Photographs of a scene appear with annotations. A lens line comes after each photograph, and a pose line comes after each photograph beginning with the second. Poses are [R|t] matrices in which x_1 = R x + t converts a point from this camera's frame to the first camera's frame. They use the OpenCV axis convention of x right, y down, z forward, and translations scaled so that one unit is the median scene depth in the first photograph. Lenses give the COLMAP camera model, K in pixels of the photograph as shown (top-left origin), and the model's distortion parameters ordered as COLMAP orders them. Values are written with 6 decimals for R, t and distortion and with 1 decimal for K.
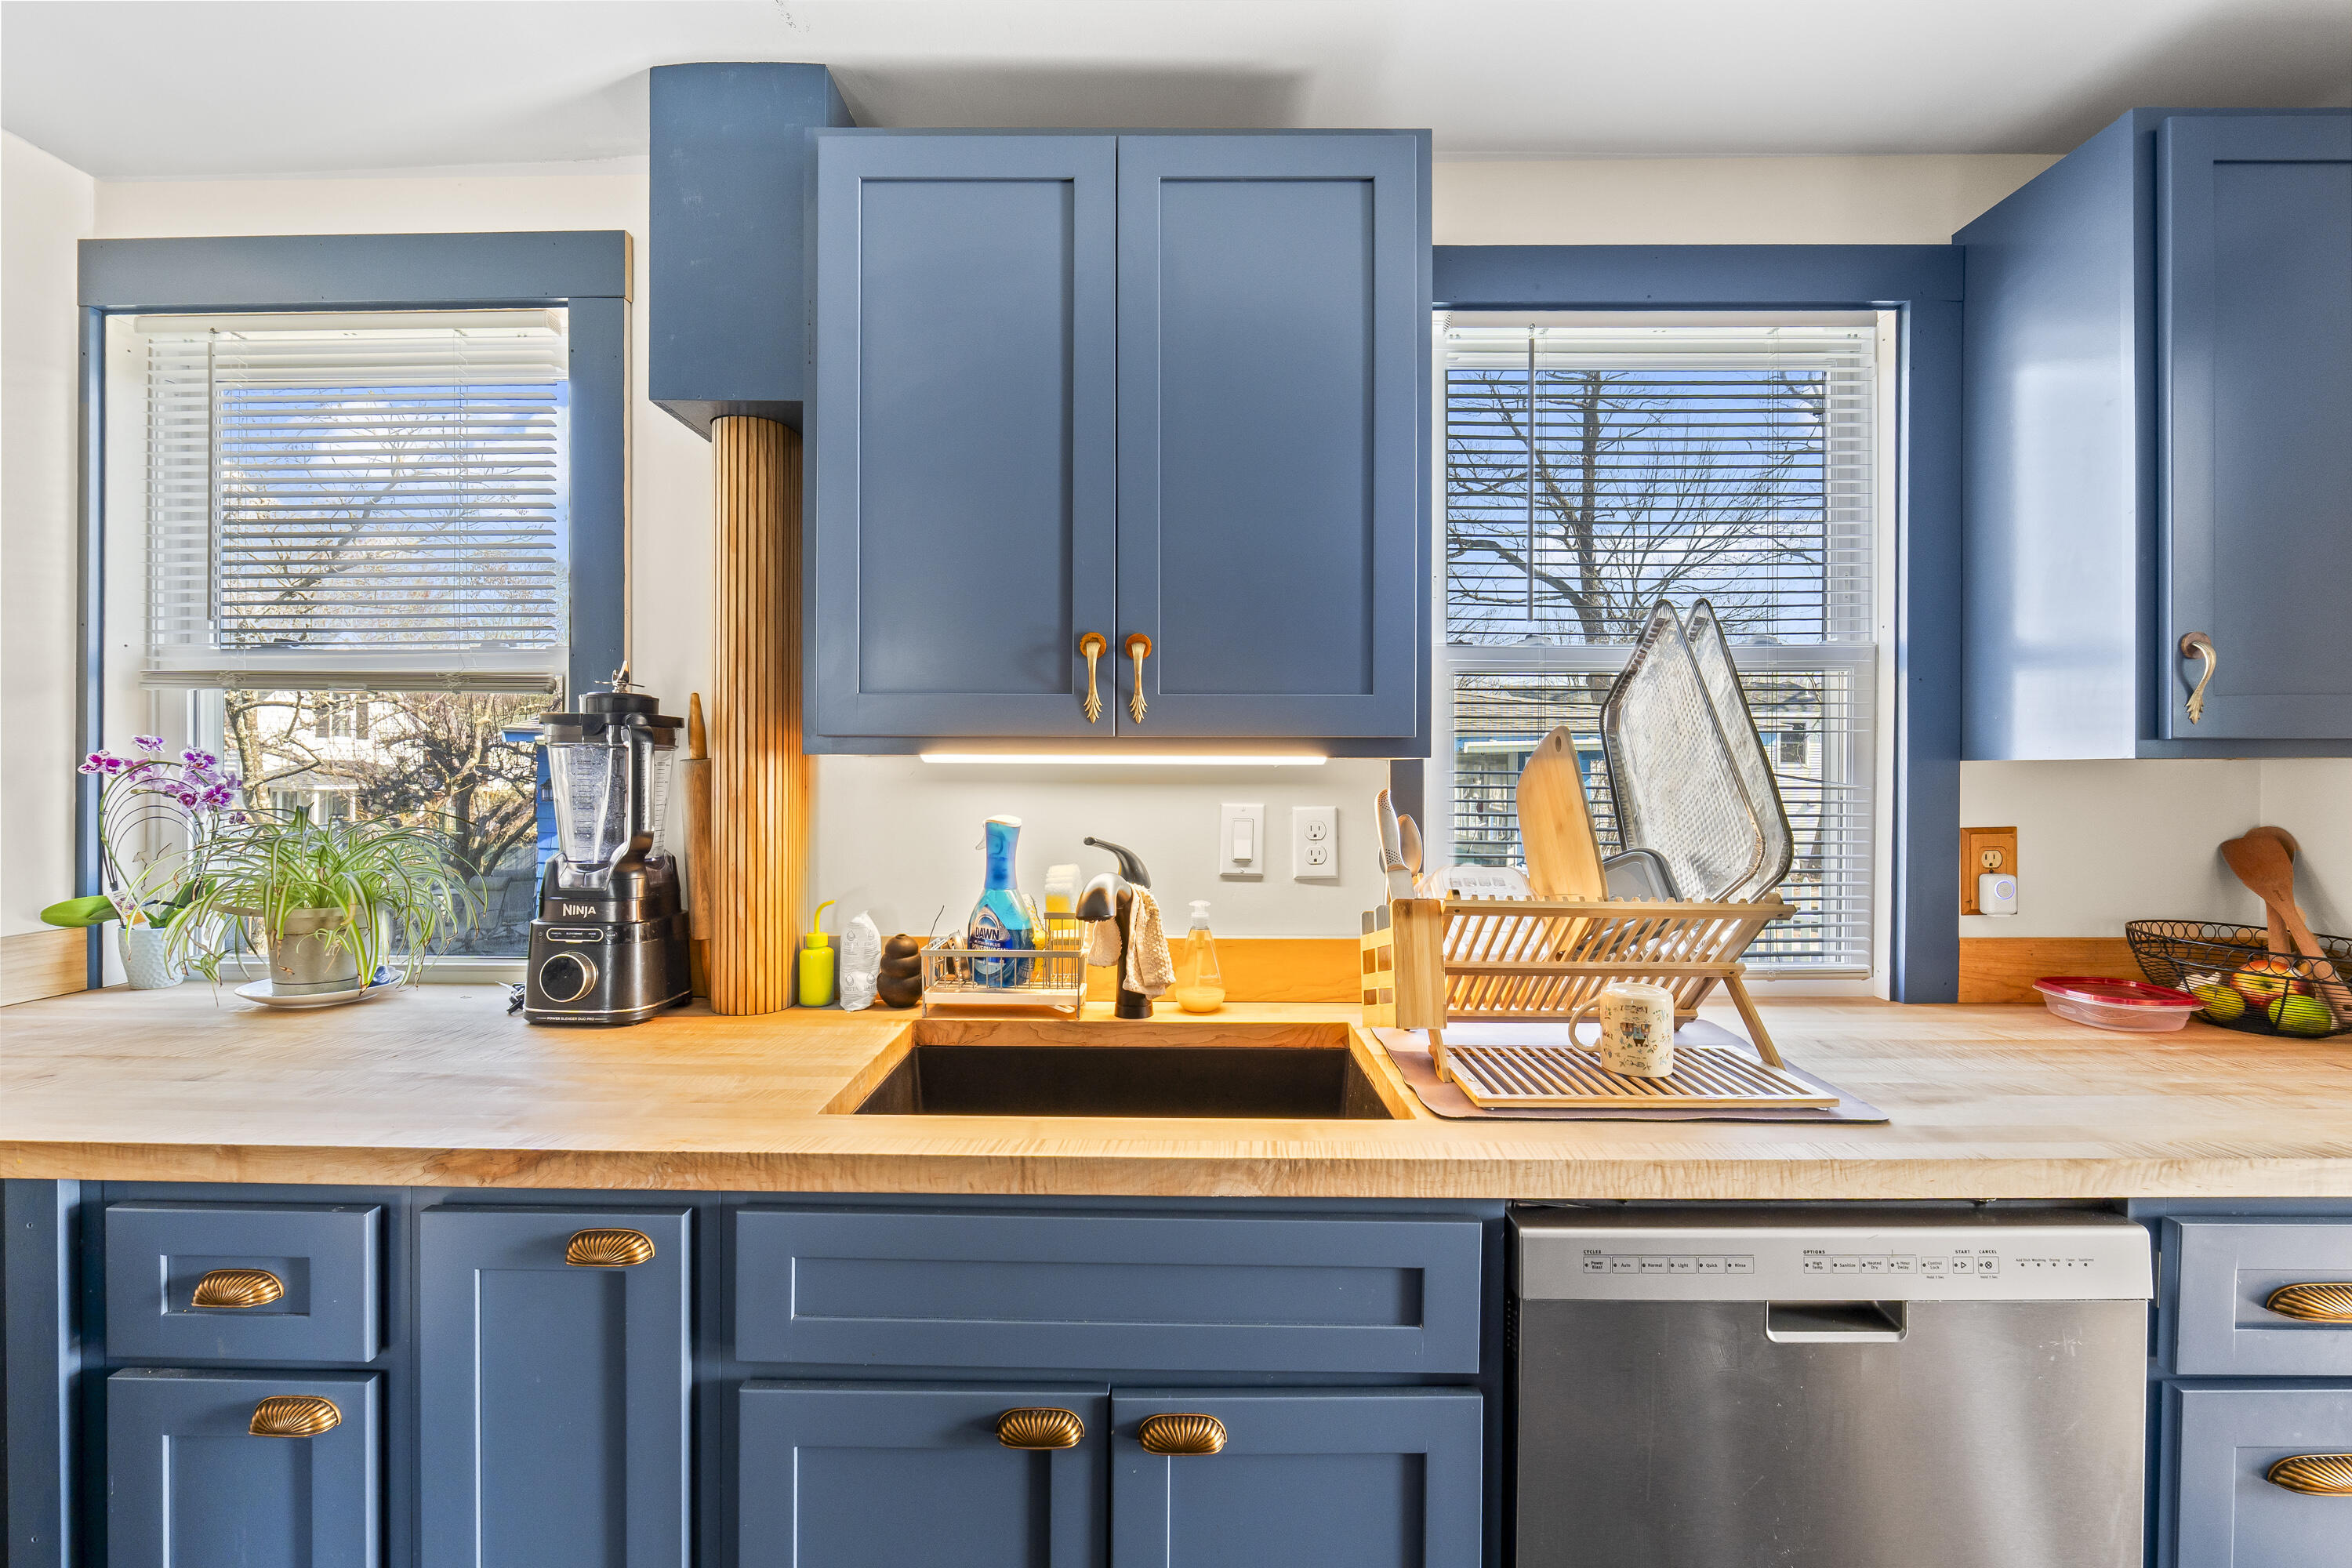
lens RADIAL K [[987.2, 0, 1169.9], [0, 987.2, 776.8], [0, 0, 1]] dist [-0.009985, -0.000182]
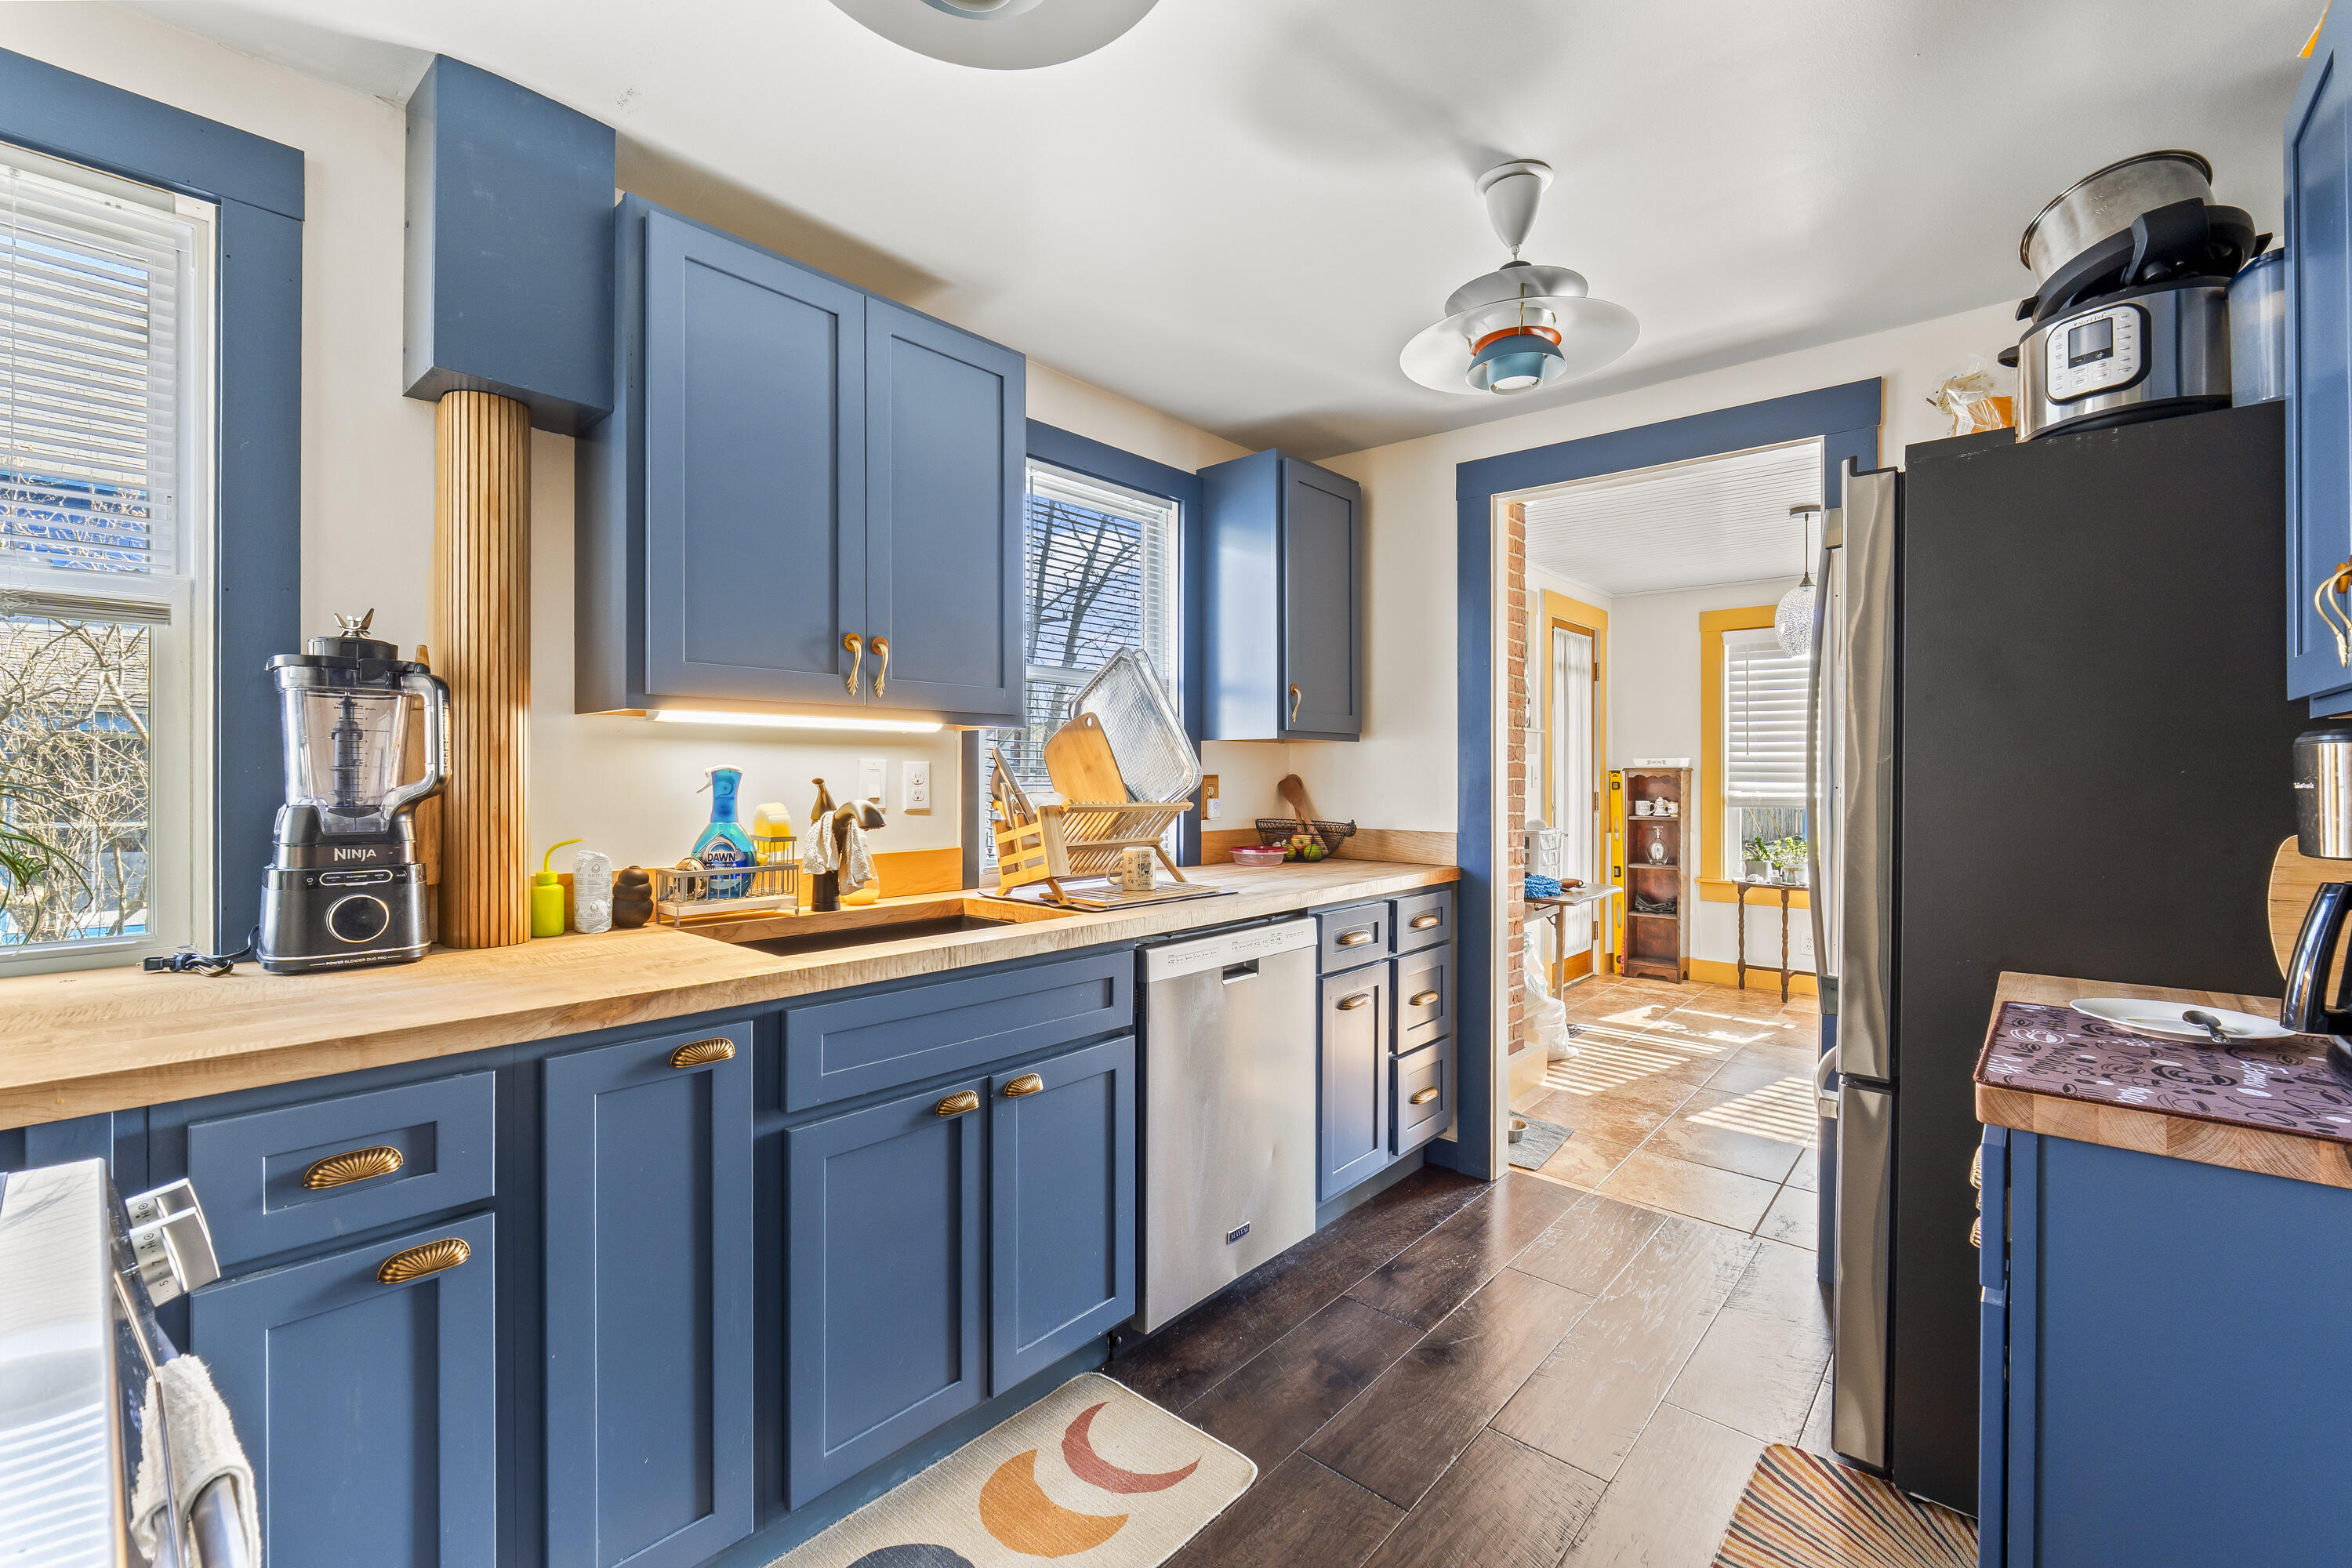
lens RADIAL K [[987.2, 0, 1175.1], [0, 987.2, 777.1], [0, 0, 1]] dist [-0.009985, -0.000182]
pose [[0.657651, -0.004534, 0.753309, -0.848598], [0.005182, 0.999985, 0.001494, 0.063903], [-0.753305, 0.002921, 0.657665, -0.304236]]
